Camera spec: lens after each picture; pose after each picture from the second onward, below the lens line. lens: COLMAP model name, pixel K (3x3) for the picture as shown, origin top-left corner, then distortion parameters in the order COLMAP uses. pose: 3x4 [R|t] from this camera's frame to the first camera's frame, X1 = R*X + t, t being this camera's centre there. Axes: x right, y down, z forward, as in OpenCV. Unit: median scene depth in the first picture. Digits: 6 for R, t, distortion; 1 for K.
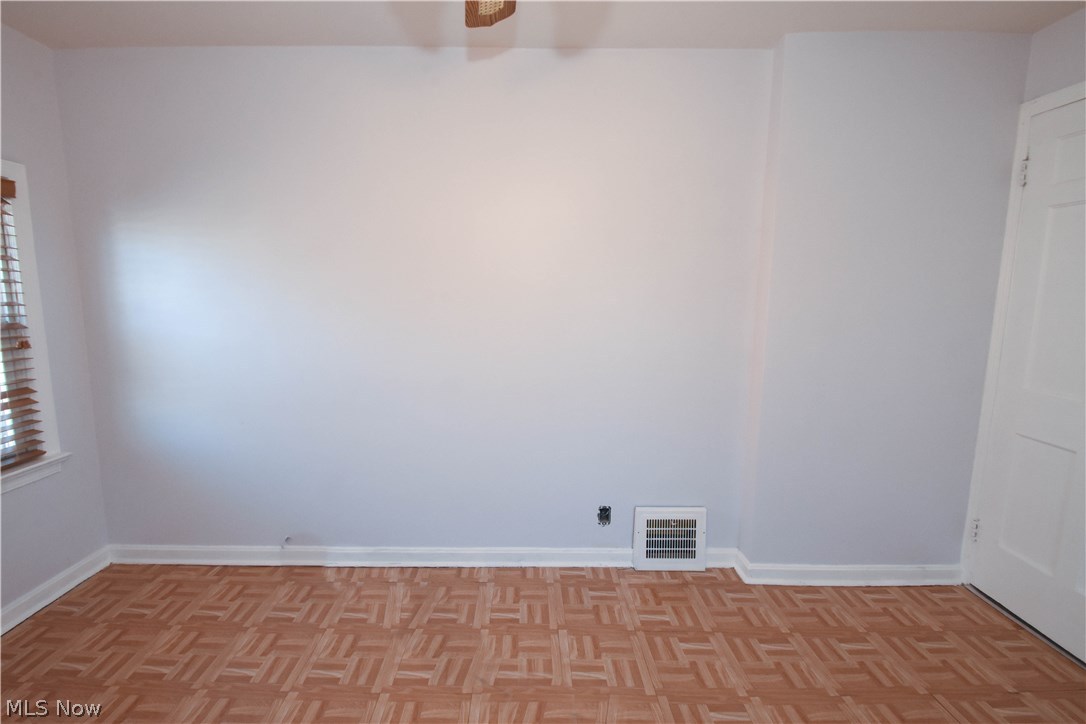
lens RADIAL K [[500.8, 0, 543.0], [0, 500.8, 362.0], [0, 0, 1]] dist [-0.000242, -0.000313]
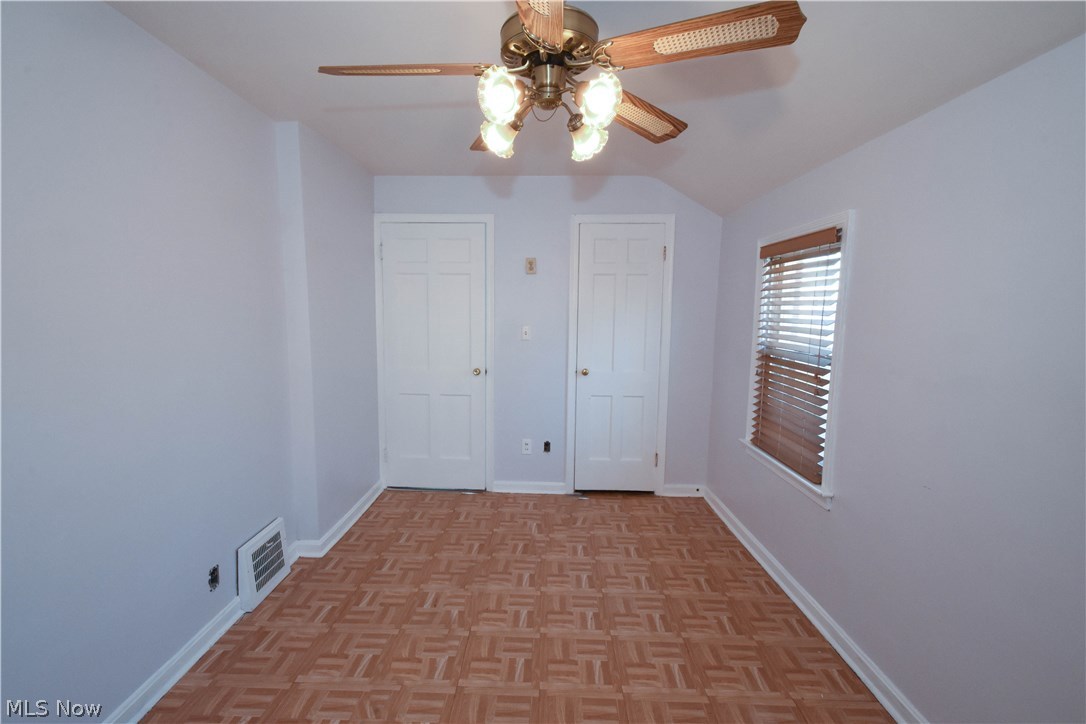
lens RADIAL K [[477.6, 0, 543.0], [0, 477.6, 362.0], [0, 0, 1]] dist [0.037970, -0.000025]
pose [[-0.004869, -0.113547, 0.993521, -0.721905], [0.121985, 0.986045, 0.113290, -0.098536], [-0.992520, 0.121746, 0.009050, 0.390051]]
